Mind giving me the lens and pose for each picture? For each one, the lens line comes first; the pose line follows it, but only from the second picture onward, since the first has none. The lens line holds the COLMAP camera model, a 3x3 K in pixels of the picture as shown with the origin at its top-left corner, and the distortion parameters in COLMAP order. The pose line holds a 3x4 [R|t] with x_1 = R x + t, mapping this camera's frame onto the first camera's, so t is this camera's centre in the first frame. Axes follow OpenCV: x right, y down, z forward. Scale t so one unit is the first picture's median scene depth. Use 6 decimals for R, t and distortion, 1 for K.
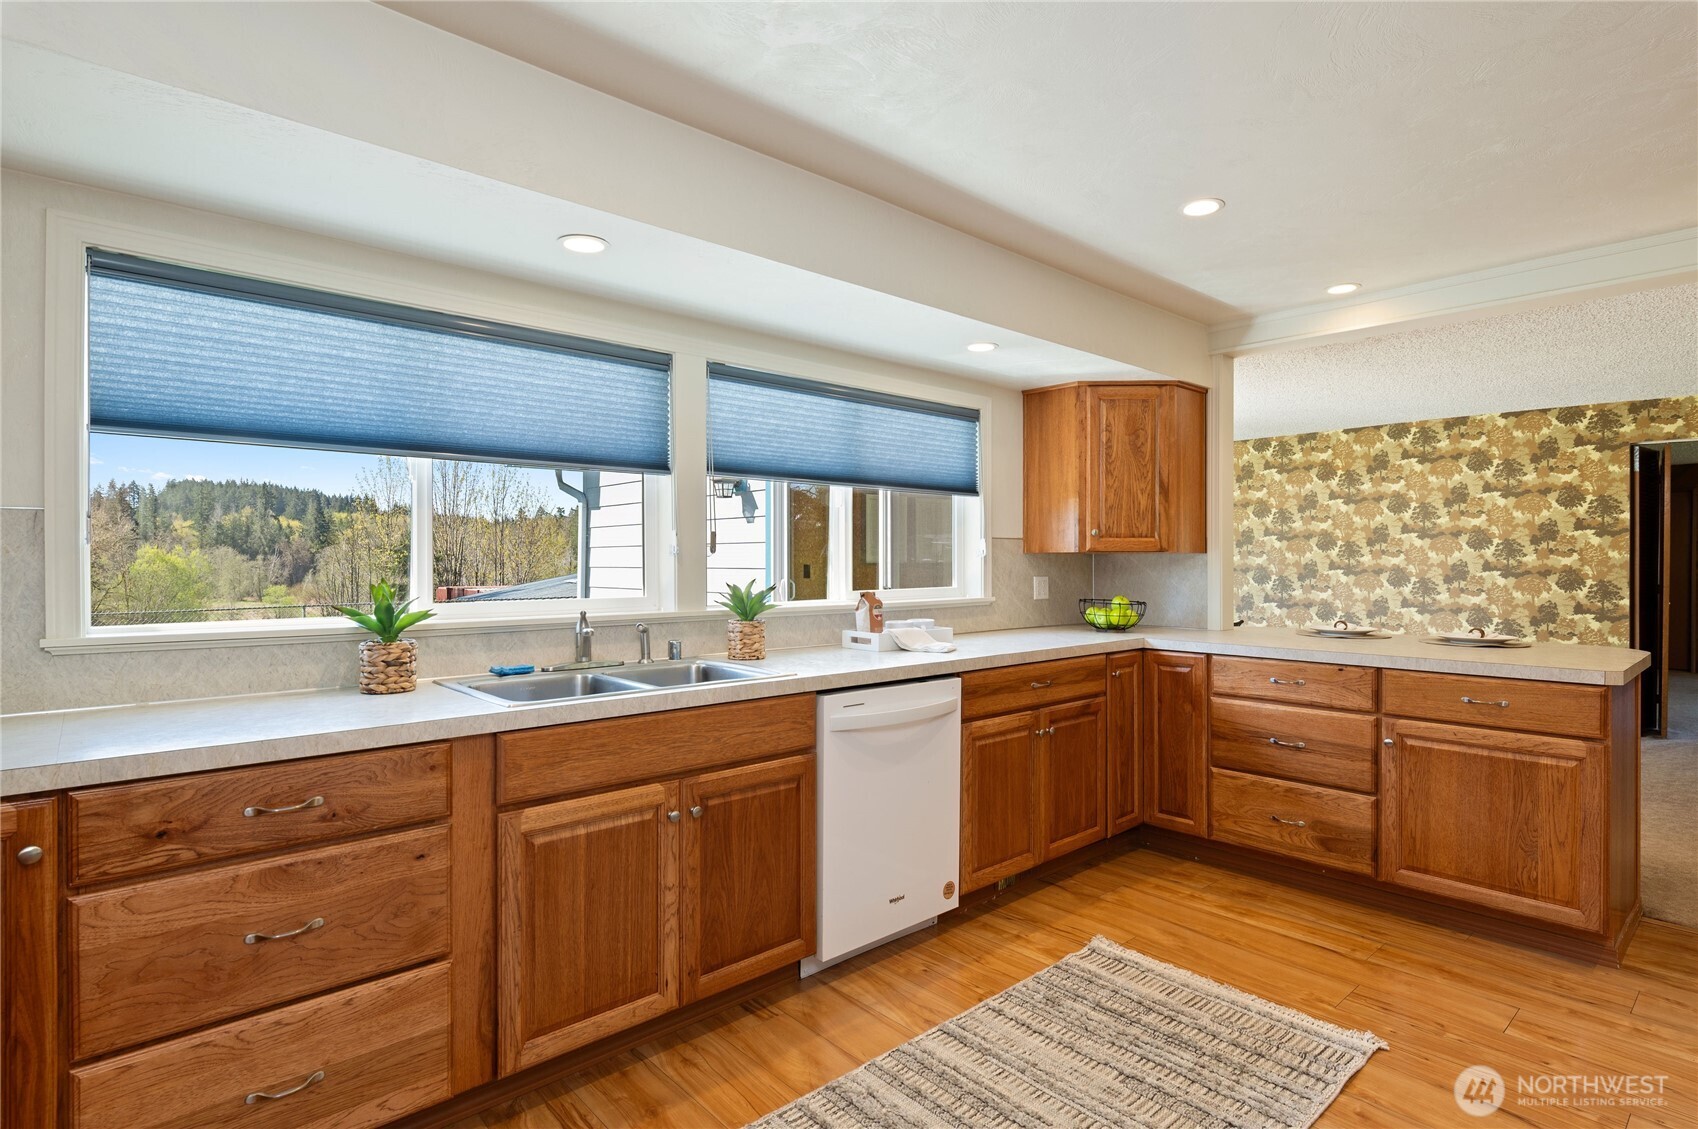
lens RADIAL K [[839.6, 0, 877.4], [0, 839.6, 565.0], [0, 0, 1]] dist [0.002926, -0.001382]
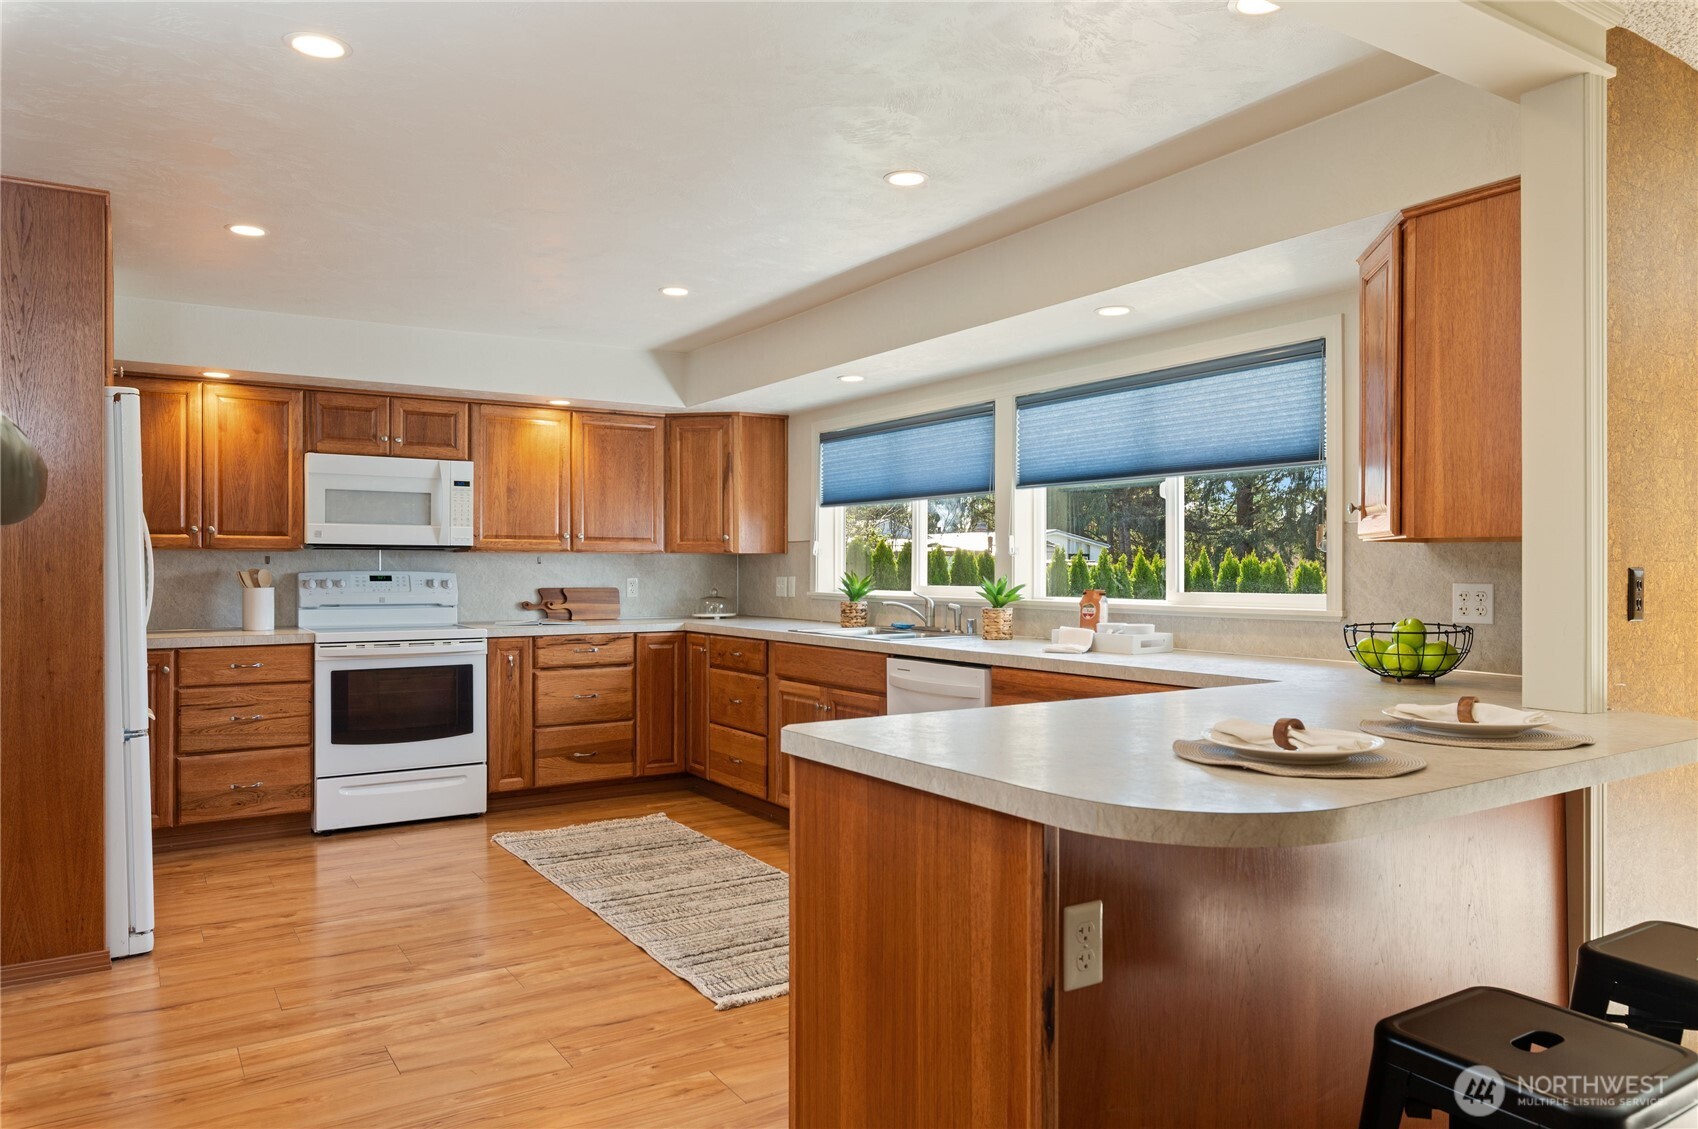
lens RADIAL K [[1144.2, 0, 846.0], [0, 1144.2, 566.1], [0, 0, 1]] dist [0.004998, 0.001894]
pose [[-0.163912, 0.002388, -0.986472, 1.768591], [-0.001668, 0.999995, 0.002698, 0.000686], [0.986474, 0.002088, -0.163907, 1.220810]]
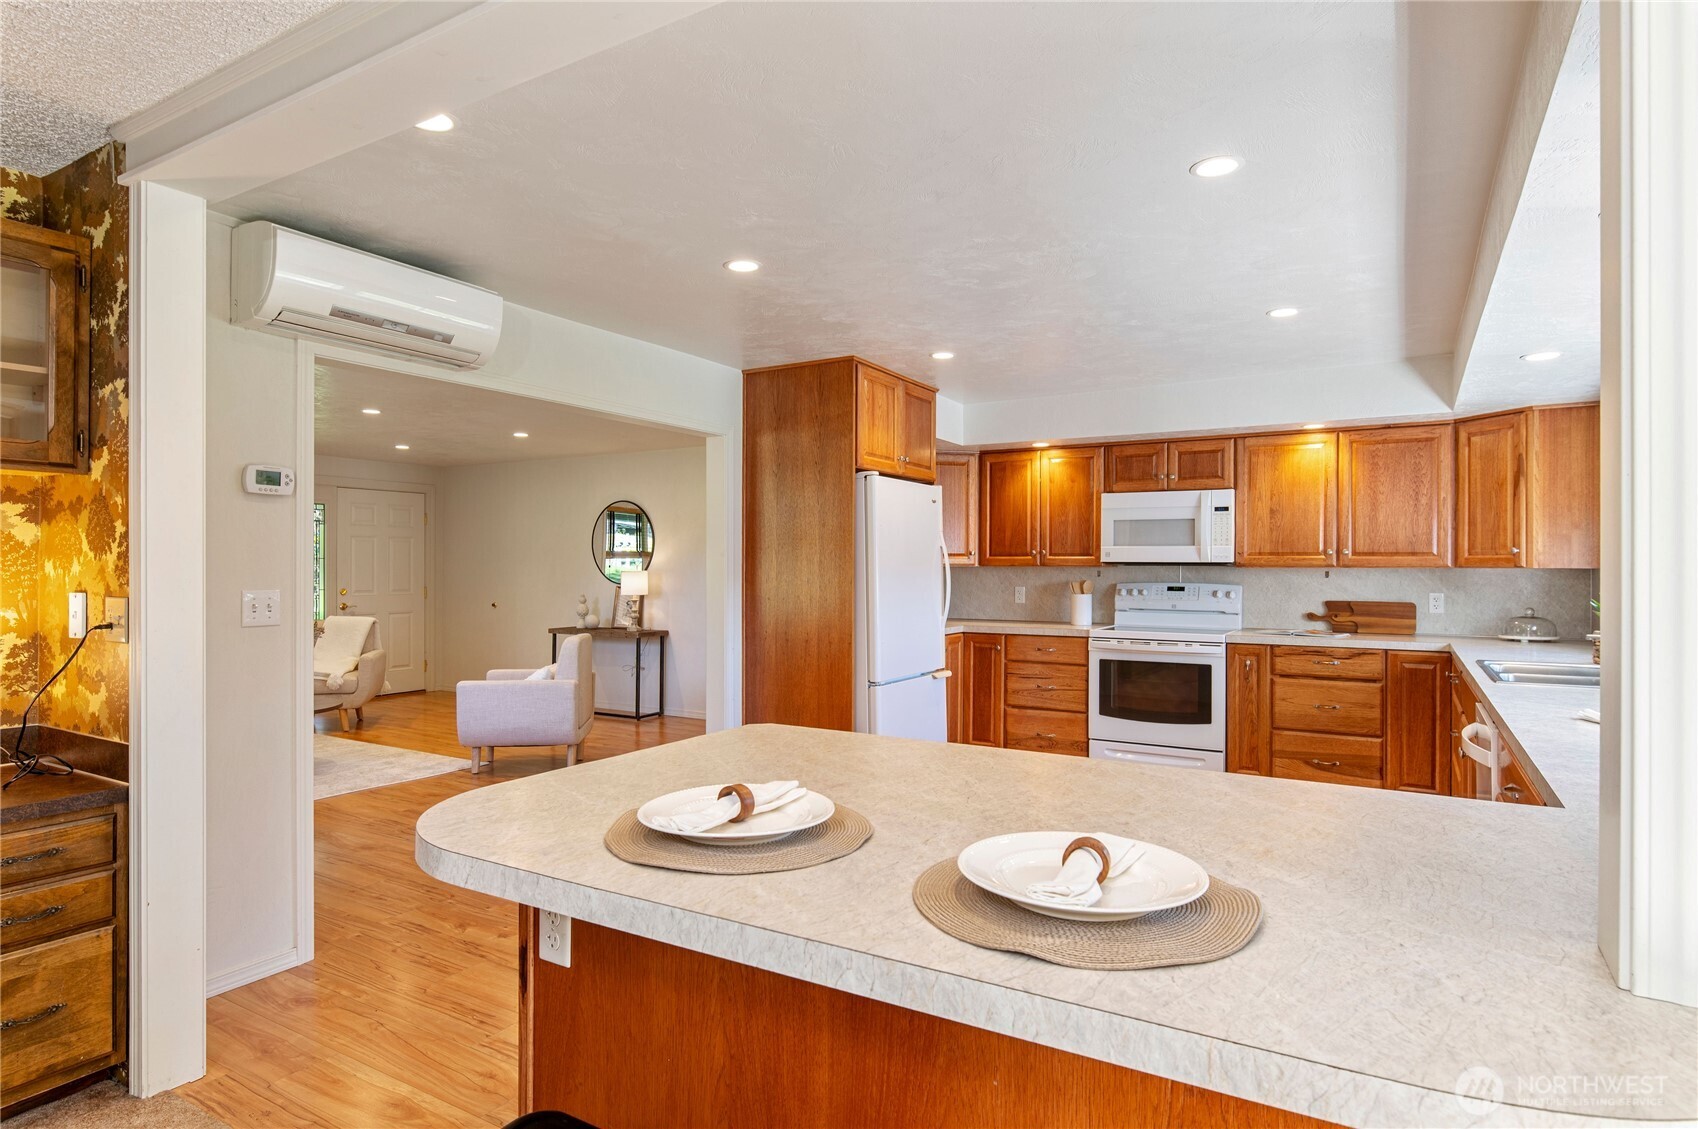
lens RADIAL K [[931.8, 0, 854.1], [0, 931.8, 569.6], [0, 0, 1]] dist [-0.003917, 0.000275]
pose [[-0.957058, -0.000296, -0.289898, 1.071958], [-0.001480, 0.999991, 0.003865, -0.022947], [0.289894, 0.004128, -0.957050, 1.916735]]
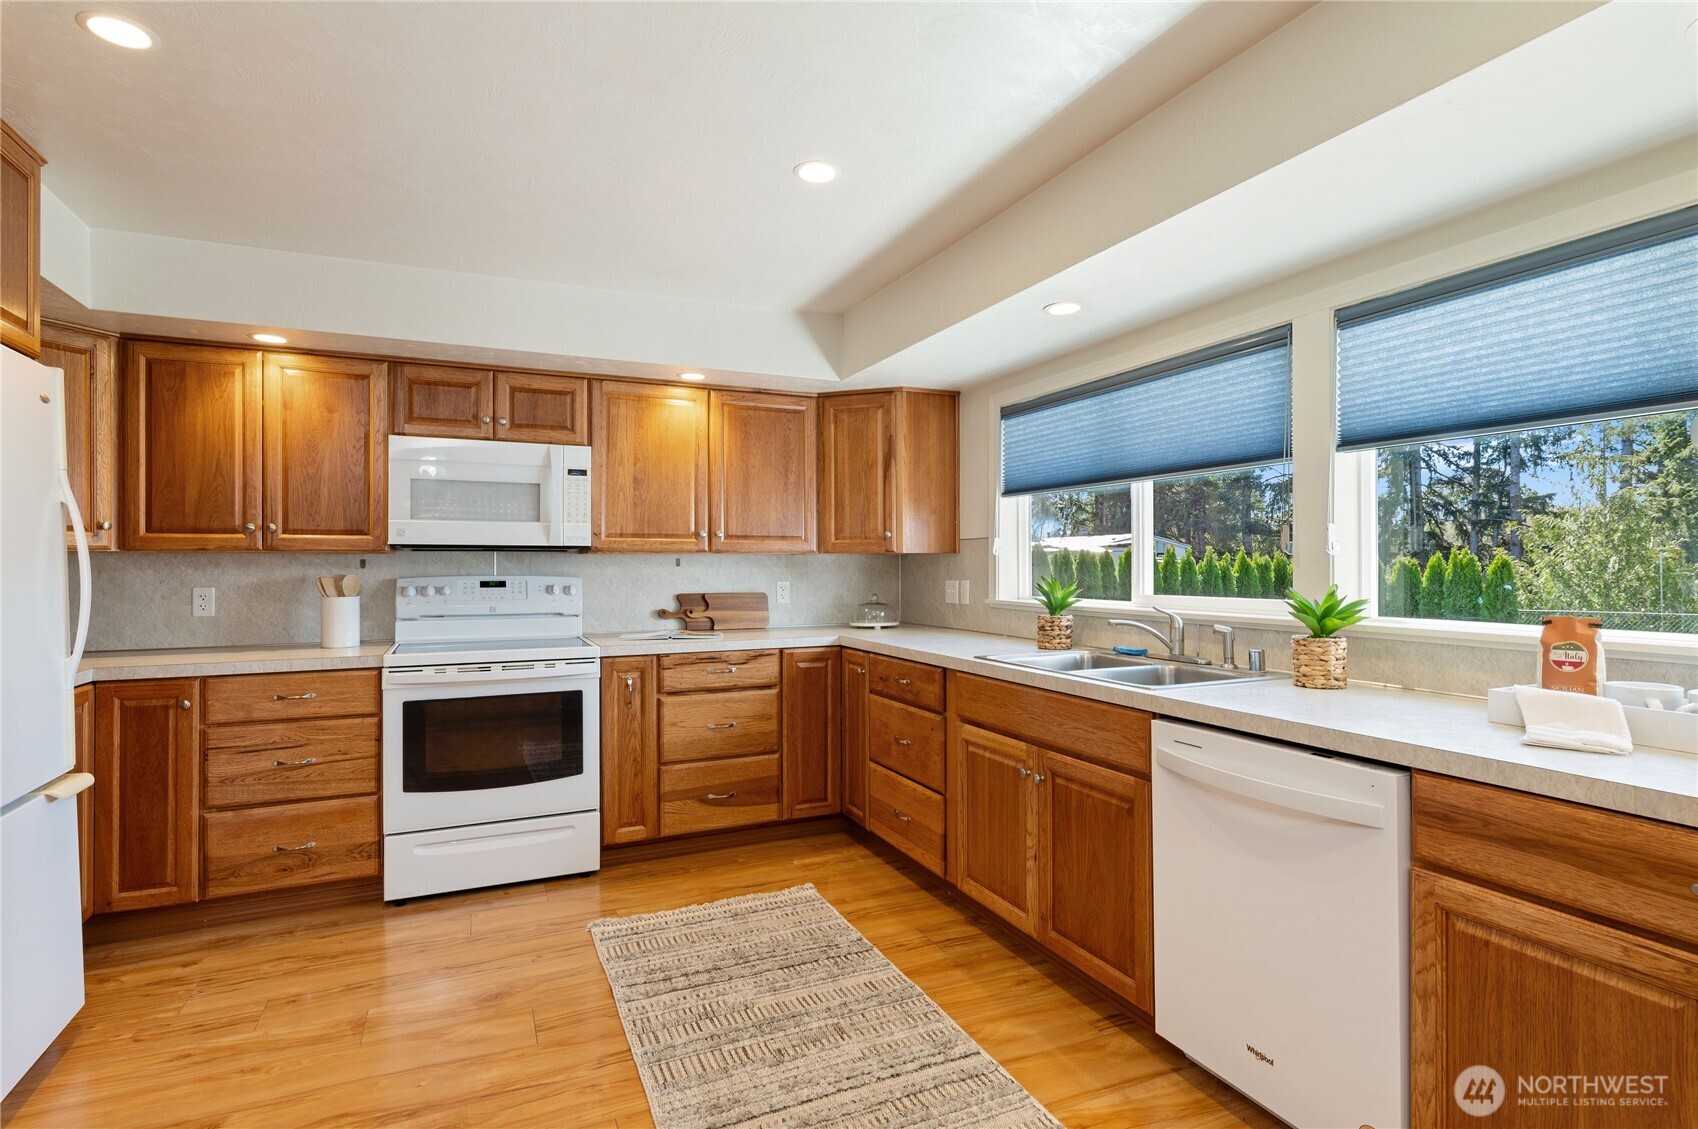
lens RADIAL K [[839.6, 0, 841.4], [0, 839.6, 560.1], [0, 0, 1]] dist [0.002926, -0.001382]
pose [[-0.312110, -0.000129, -0.950046, 0.834989], [0.002245, 0.999997, -0.000874, -0.006450], [0.950043, -0.002406, -0.312109, 0.951433]]
